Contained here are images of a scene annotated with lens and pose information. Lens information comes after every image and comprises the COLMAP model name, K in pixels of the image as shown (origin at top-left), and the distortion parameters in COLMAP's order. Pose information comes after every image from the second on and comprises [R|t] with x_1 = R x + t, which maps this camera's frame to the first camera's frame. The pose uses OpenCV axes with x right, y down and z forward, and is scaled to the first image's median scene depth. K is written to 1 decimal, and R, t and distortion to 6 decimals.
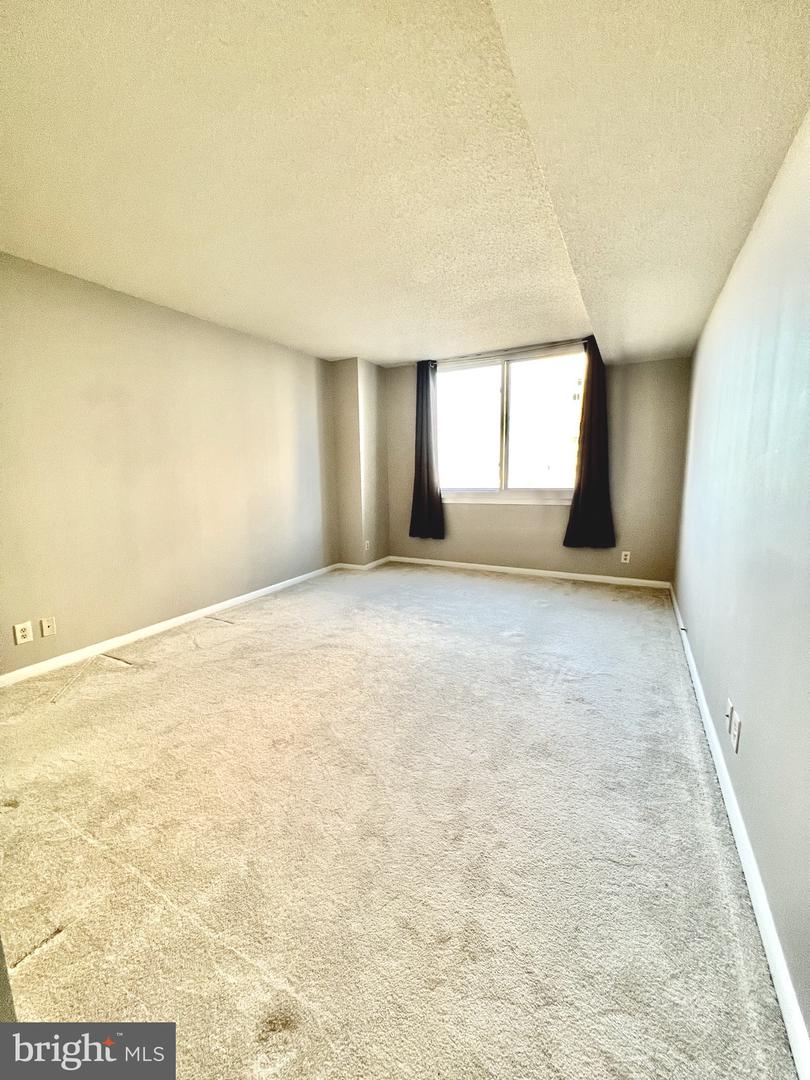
lens RADIAL K [[432.8, 0, 405.4], [0, 432.8, 542.9], [0, 0, 1]] dist [-0.002459, 0.000660]
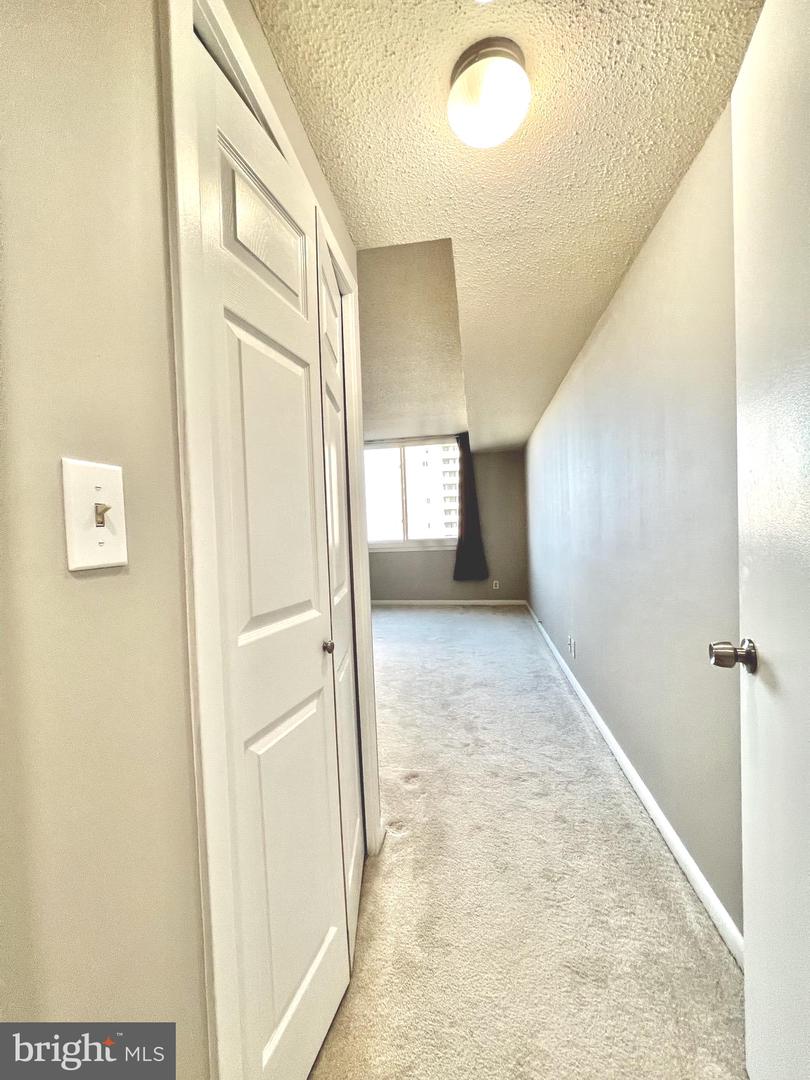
lens RADIAL K [[432.8, 0, 407.0], [0, 432.8, 538.9], [0, 0, 1]] dist [-0.002459, 0.000660]
pose [[0.947998, -0.025276, 0.317272, -0.399581], [0.071364, 0.988341, -0.134495, 0.103181], [-0.310173, 0.150143, 0.938749, -0.486923]]
